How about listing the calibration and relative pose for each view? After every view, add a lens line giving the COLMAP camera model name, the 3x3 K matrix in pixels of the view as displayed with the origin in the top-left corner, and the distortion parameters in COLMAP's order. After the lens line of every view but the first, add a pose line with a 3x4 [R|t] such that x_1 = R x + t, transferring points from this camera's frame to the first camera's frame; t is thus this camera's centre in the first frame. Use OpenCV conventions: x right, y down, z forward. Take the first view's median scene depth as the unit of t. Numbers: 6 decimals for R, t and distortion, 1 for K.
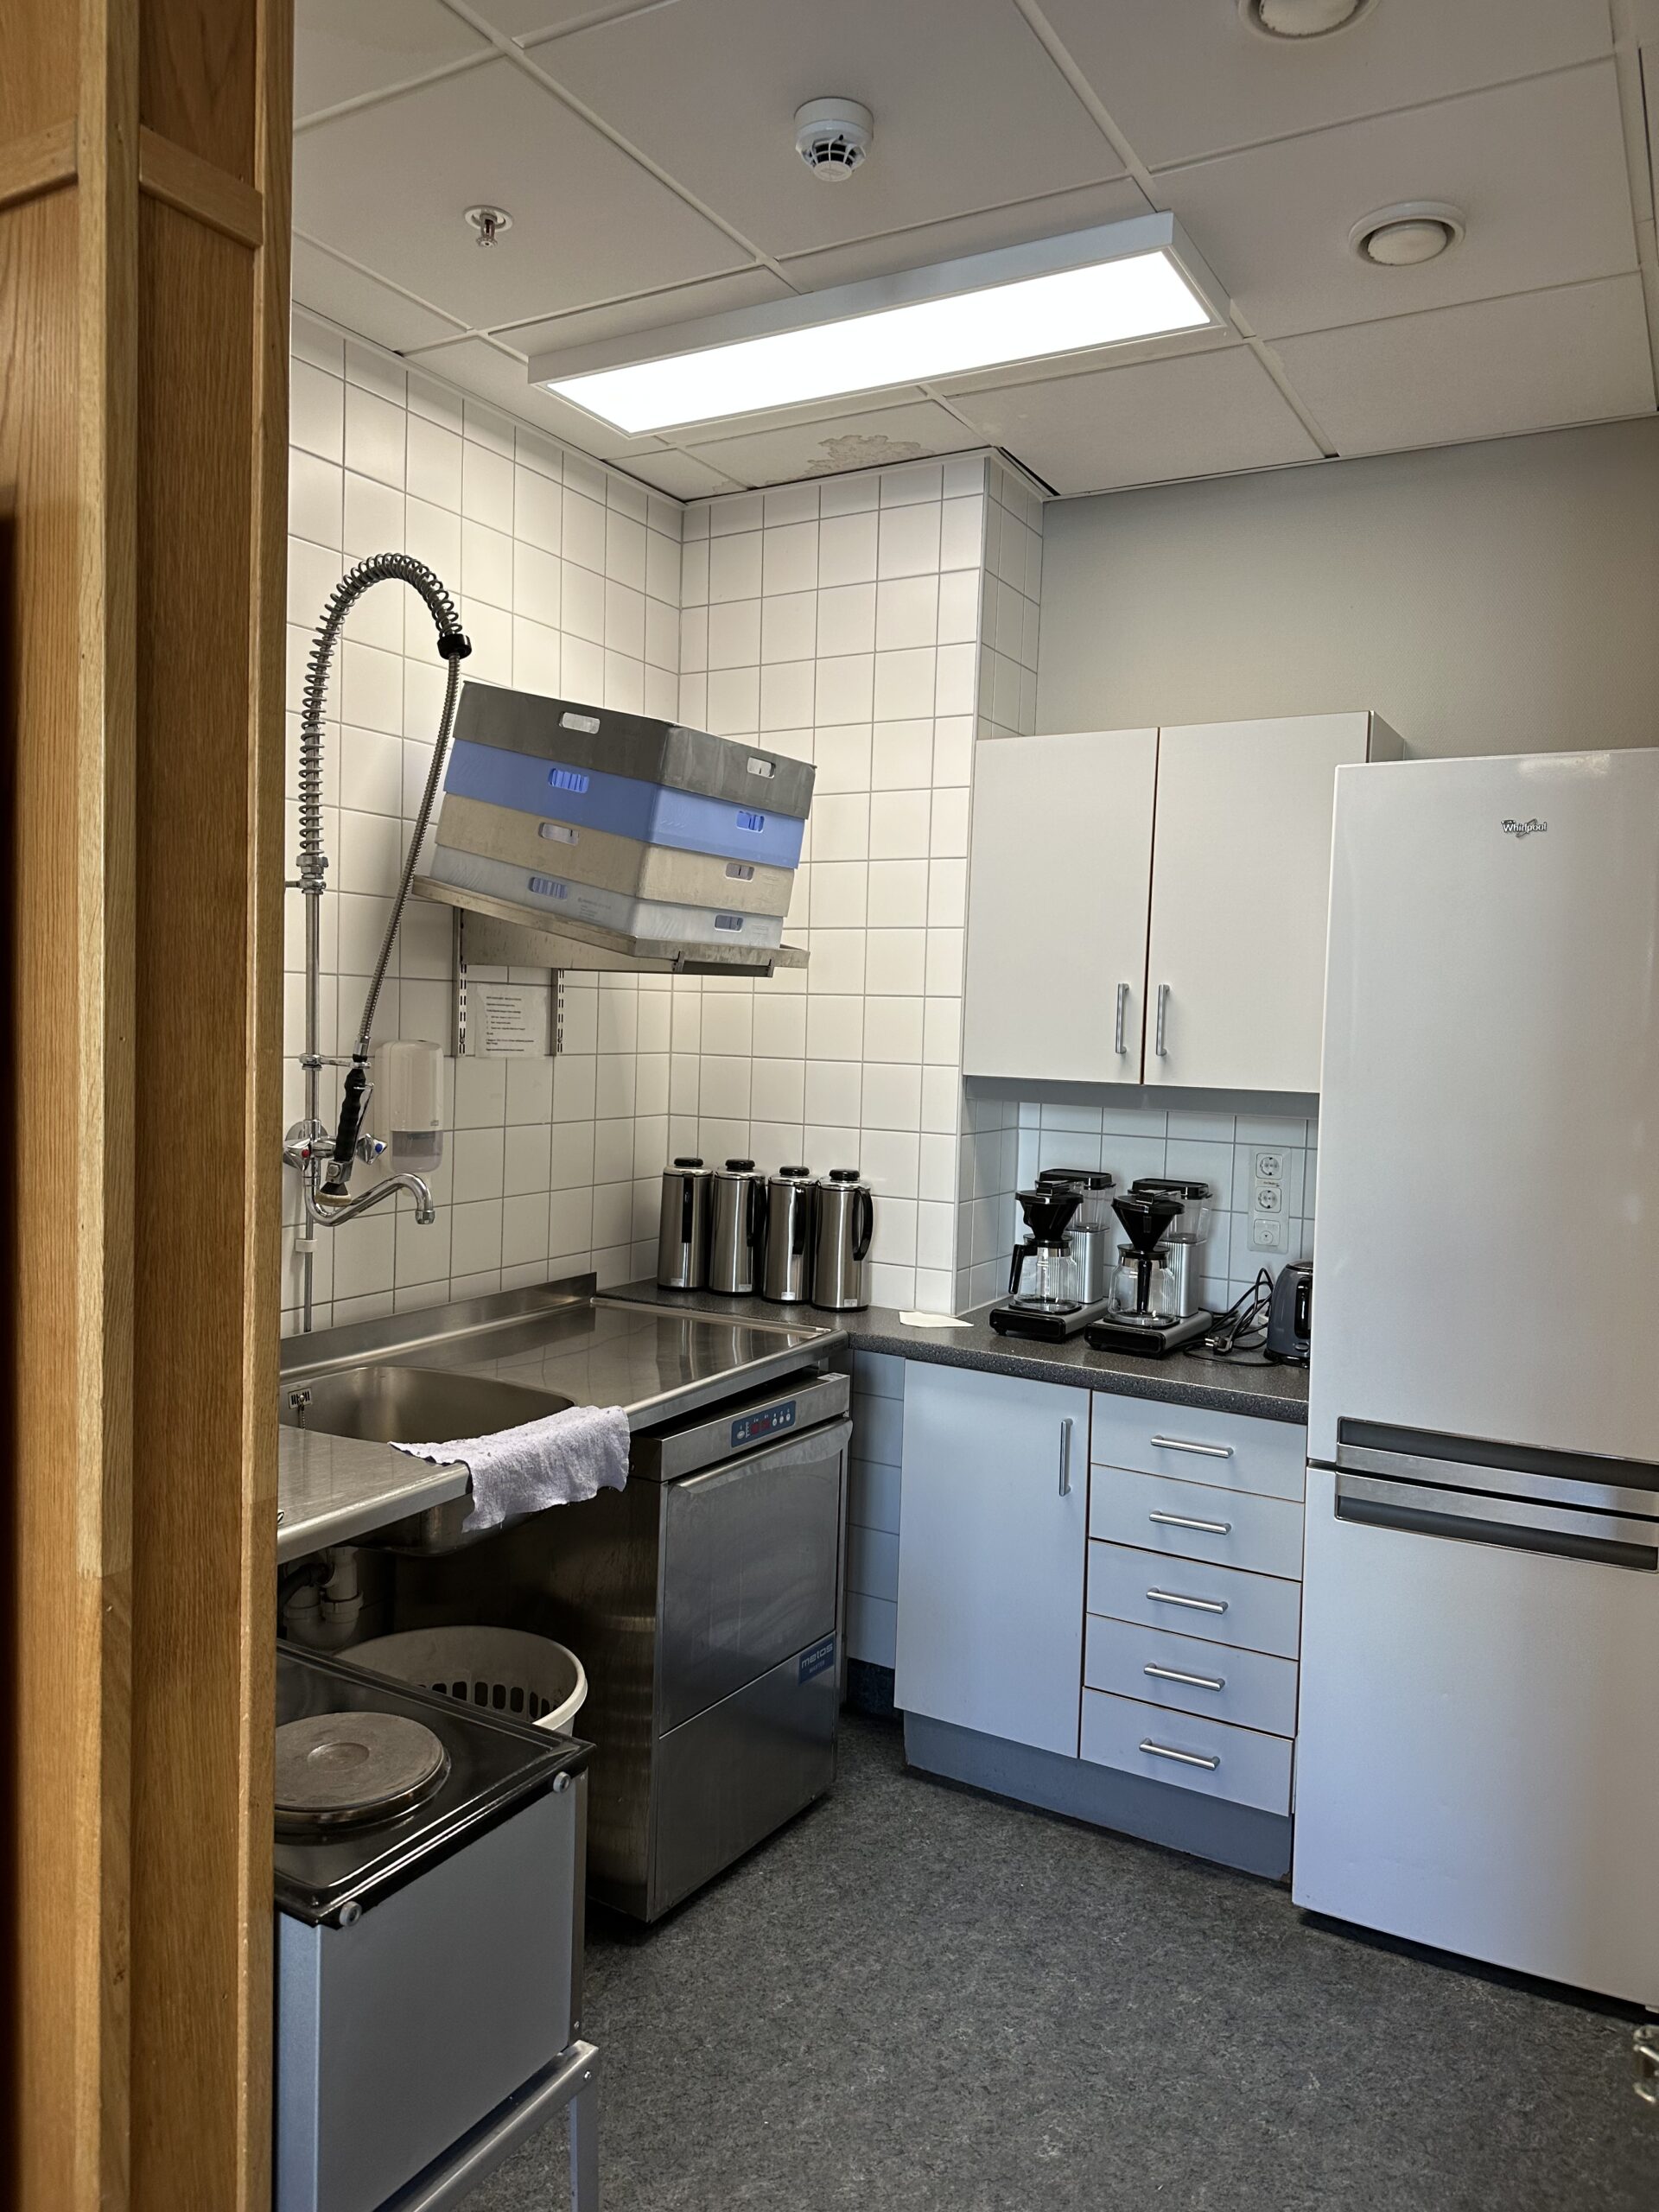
lens RADIAL K [[1562.1, 0, 821.5], [0, 1562.1, 1124.8], [0, 0, 1]] dist [0.072980, -0.003240]
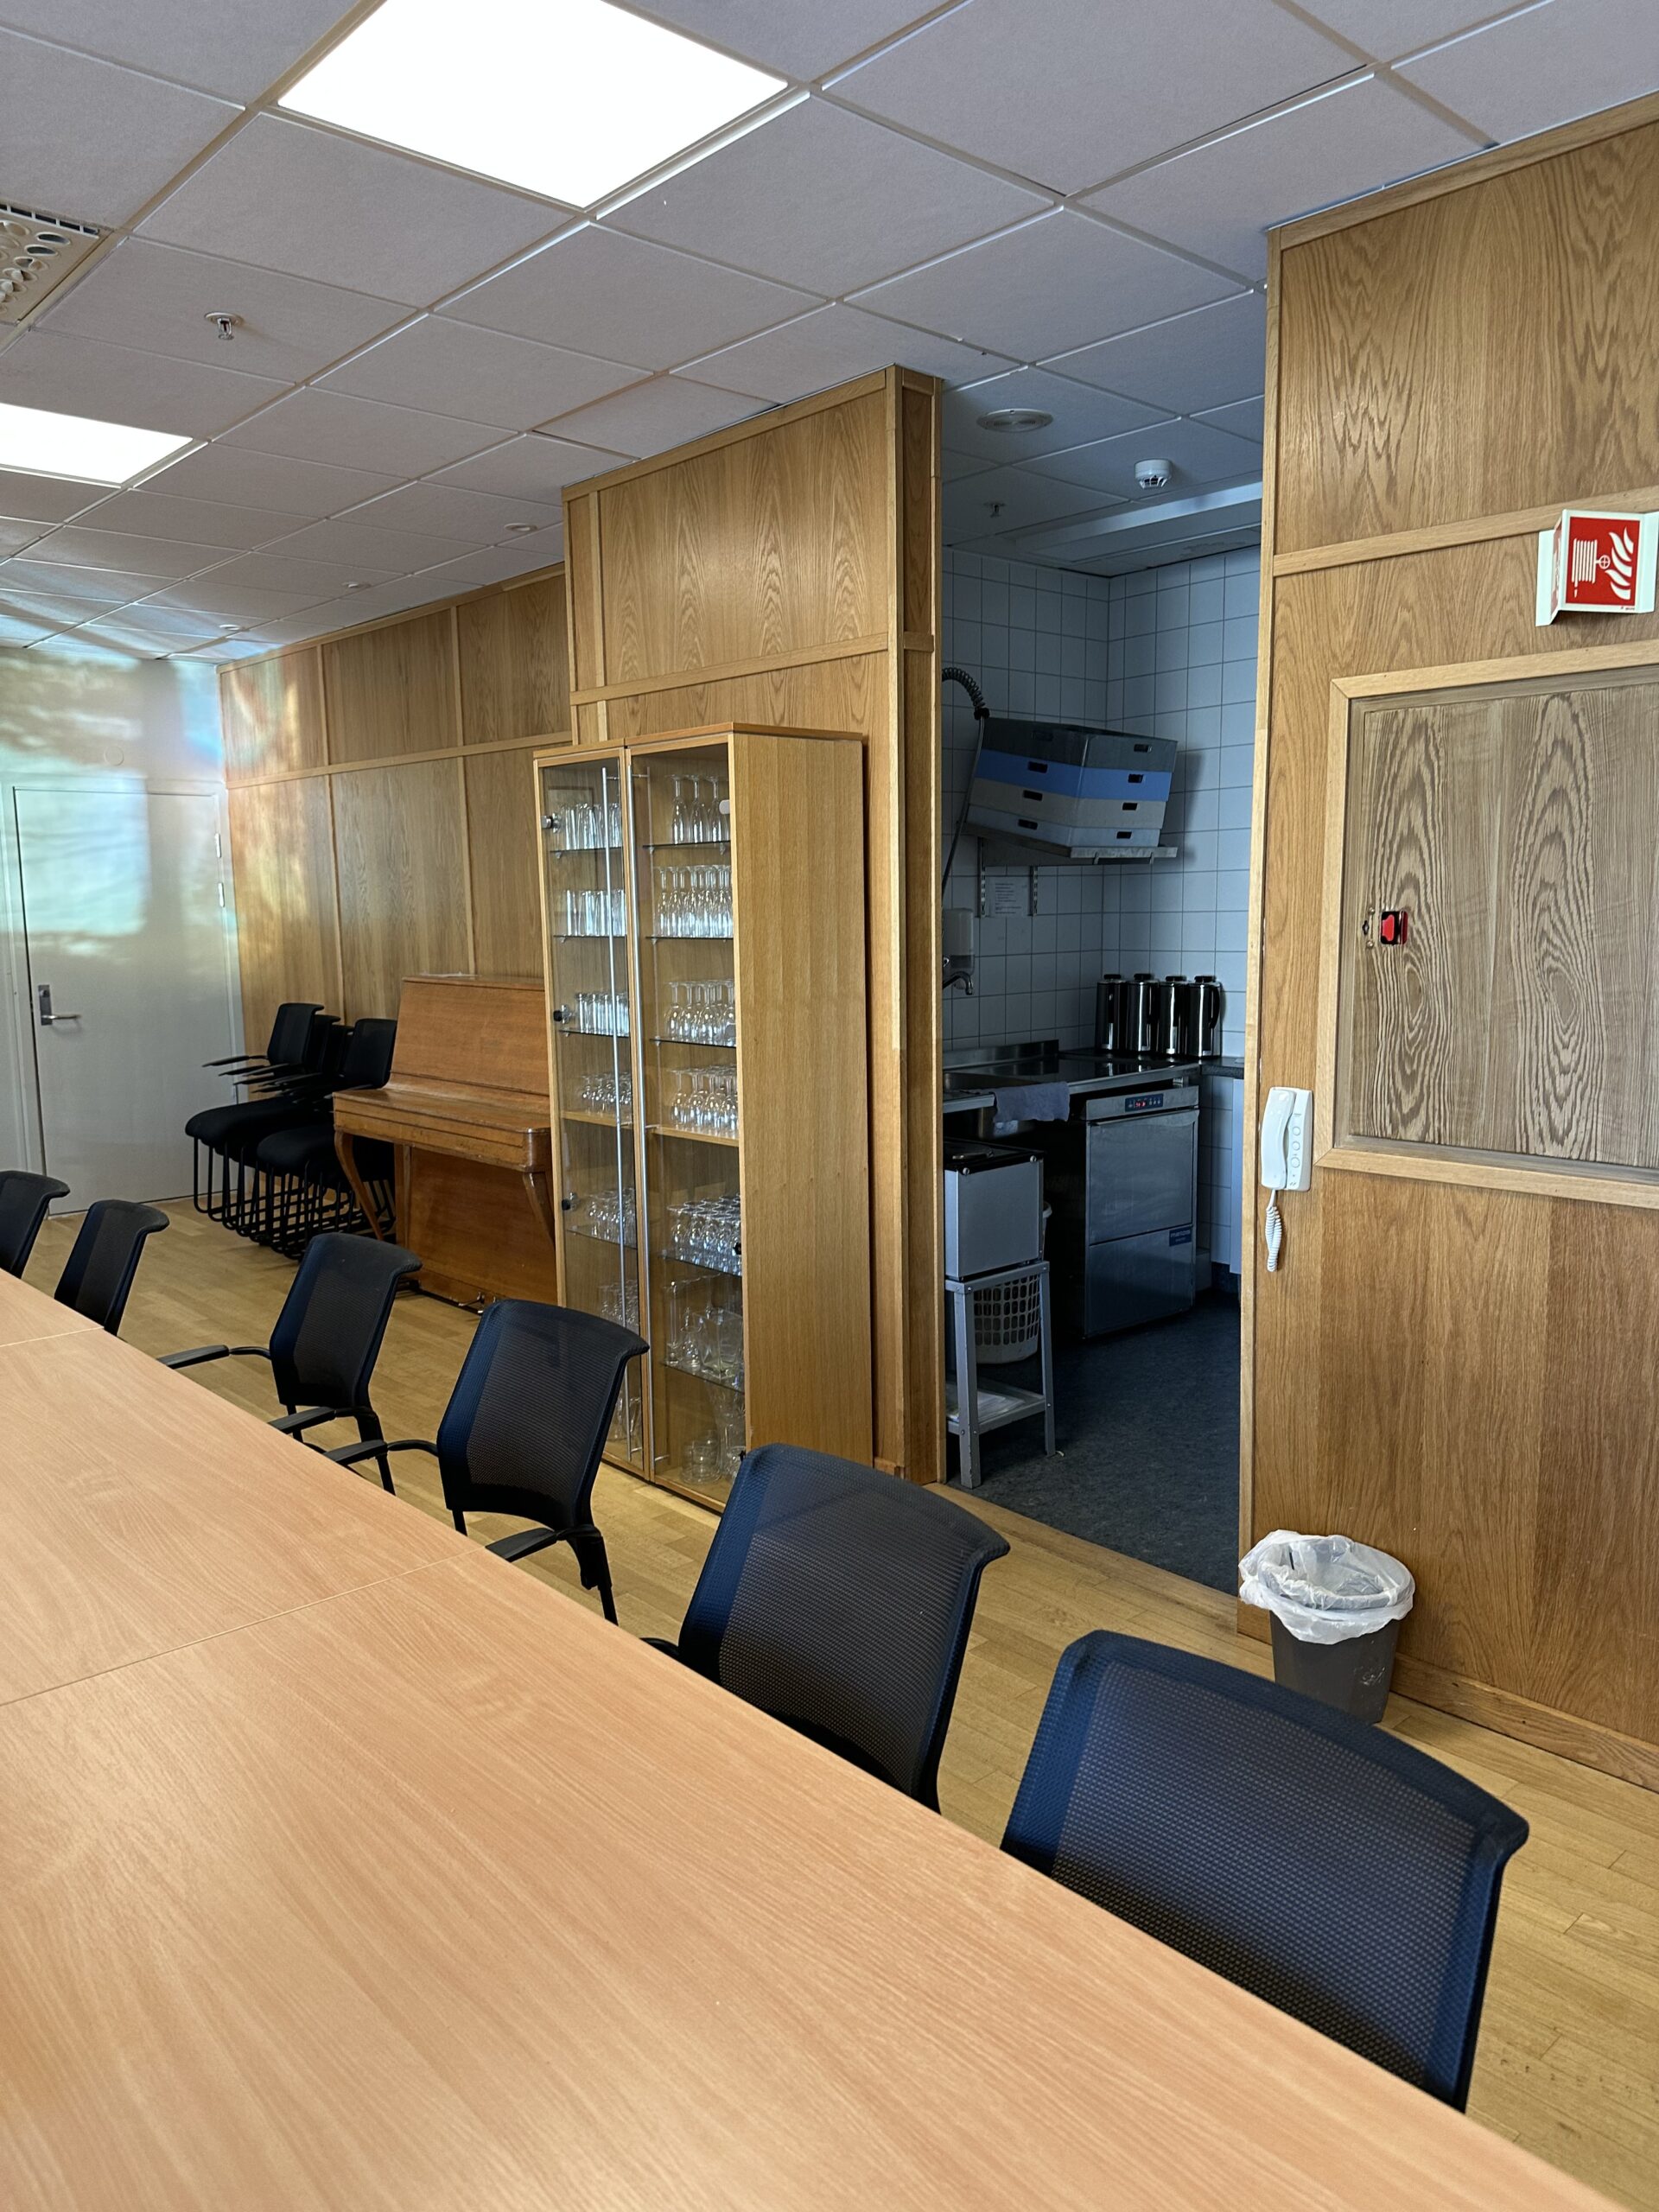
lens RADIAL K [[1562.1, 0, 812.0], [0, 1562.1, 1116.0], [0, 0, 1]] dist [0.072980, -0.003240]
pose [[0.949199, -0.003560, -0.314655, 0.149373], [0.023551, 0.997935, 0.059754, 0.070758], [0.313793, -0.064129, 0.947323, -0.771067]]
